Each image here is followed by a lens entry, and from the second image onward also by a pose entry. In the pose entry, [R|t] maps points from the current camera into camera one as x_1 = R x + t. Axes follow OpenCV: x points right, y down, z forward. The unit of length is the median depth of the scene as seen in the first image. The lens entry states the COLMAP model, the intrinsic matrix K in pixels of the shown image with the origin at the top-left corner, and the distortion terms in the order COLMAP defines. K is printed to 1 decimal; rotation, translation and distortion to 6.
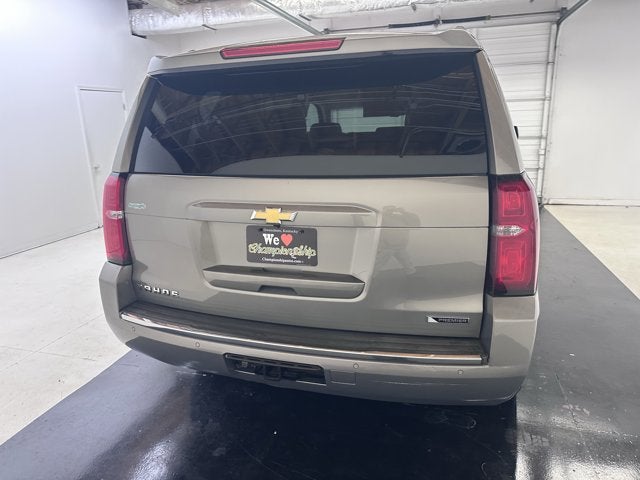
lens RADIAL K [[468.4, 0, 315.8], [0, 468.4, 233.5], [0, 0, 1]] dist [0.037423, -0.014489]
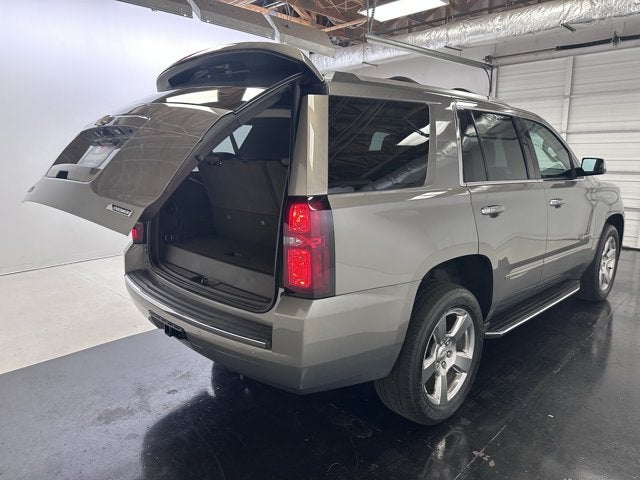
lens RADIAL K [[468.4, 0, 315.8], [0, 468.4, 237.5], [0, 0, 1]] dist [0.037423, -0.014489]
pose [[0.878185, 0.109534, -0.465610, 0.874932], [-0.130193, 0.991412, -0.012328, -0.007628], [0.460261, 0.071446, 0.884904, -0.031385]]
